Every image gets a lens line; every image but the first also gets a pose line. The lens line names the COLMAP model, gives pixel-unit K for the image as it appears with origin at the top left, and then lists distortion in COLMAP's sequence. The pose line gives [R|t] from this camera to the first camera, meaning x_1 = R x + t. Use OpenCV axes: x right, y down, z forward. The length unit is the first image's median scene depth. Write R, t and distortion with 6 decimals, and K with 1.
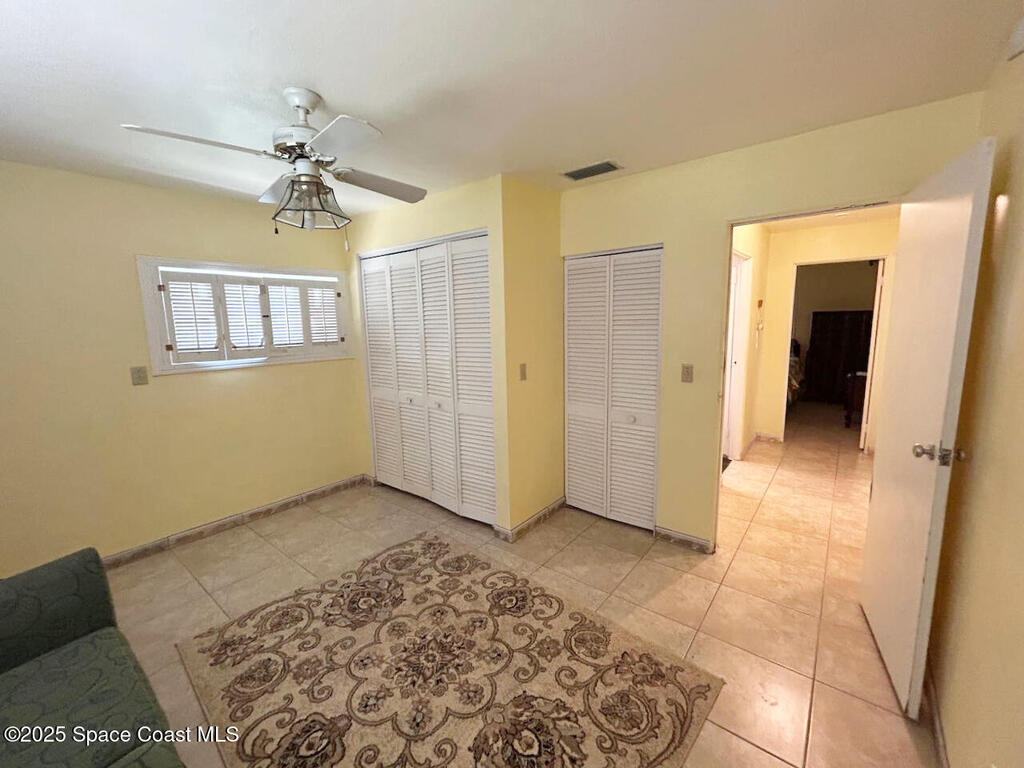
lens RADIAL K [[419.1, 0, 510.0], [0, 419.1, 381.6], [0, 0, 1]] dist [-0.000461, 0.000325]
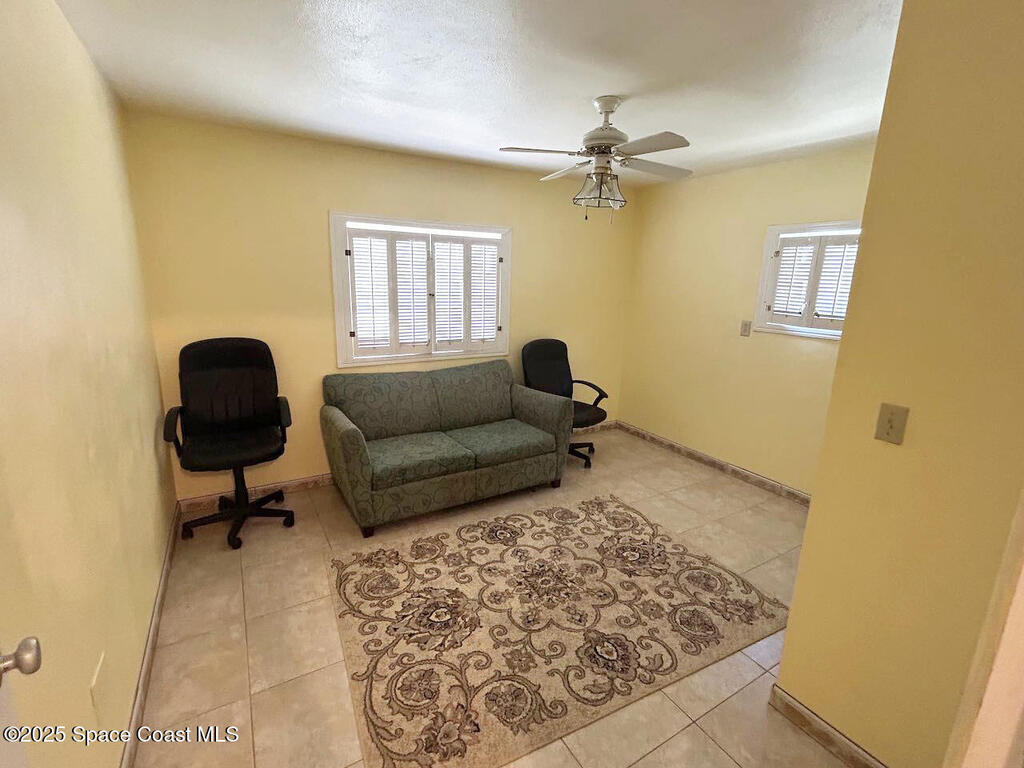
lens RADIAL K [[473.2, 0, 512.0], [0, 473.2, 384.0], [0, 0, 1]] dist [-0.008951, -0.000231]
pose [[-0.347518, 0.217893, -0.912005, 0.861695], [-0.152655, 0.946503, 0.284304, -0.200317], [0.925164, 0.238023, -0.295664, 1.107223]]
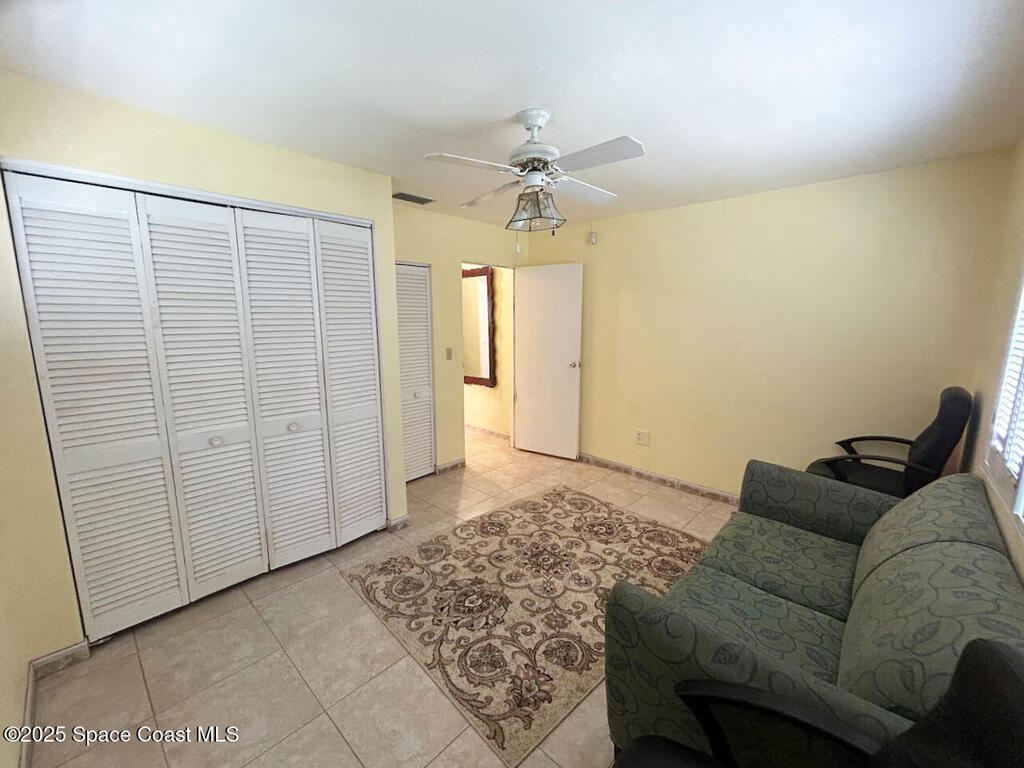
lens RADIAL K [[419.1, 0, 510.0], [0, 419.1, 381.6], [0, 0, 1]] dist [-0.000461, 0.000325]
pose [[0.080818, -0.132880, 0.987832, -1.411467], [0.141424, 0.982575, 0.120603, -0.096492], [-0.986645, 0.129957, 0.098203, 0.857583]]
